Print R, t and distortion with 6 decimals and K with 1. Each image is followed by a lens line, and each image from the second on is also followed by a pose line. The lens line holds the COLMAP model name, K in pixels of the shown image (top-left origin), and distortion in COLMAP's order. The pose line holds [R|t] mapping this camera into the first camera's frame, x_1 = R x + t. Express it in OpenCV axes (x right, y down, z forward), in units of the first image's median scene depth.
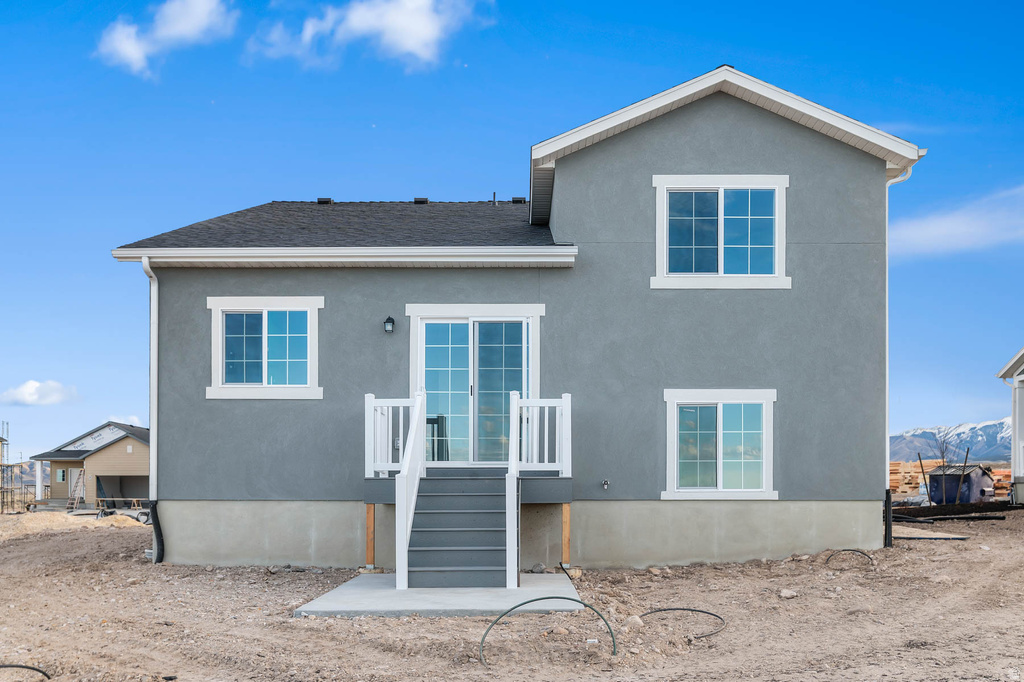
lens RADIAL K [[890.2, 0, 621.8], [0, 890.2, 366.5], [0, 0, 1]] dist [0.001153, 0.000239]
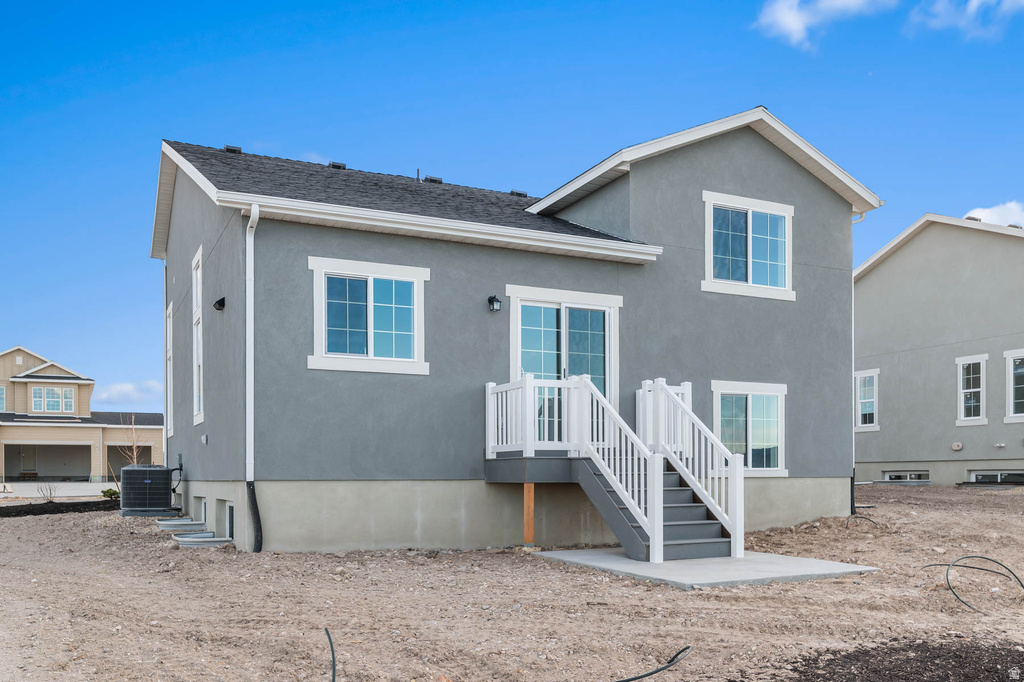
lens RADIAL K [[885.7, 0, 467.6], [0, 885.7, 341.3], [0, 0, 1]] dist [-0.000109, 0.000539]
pose [[0.896335, 0.062358, 0.438971, -0.722565], [-0.060373, 0.998005, -0.018497, 0.015502], [-0.439248, -0.009922, 0.898311, 0.119183]]
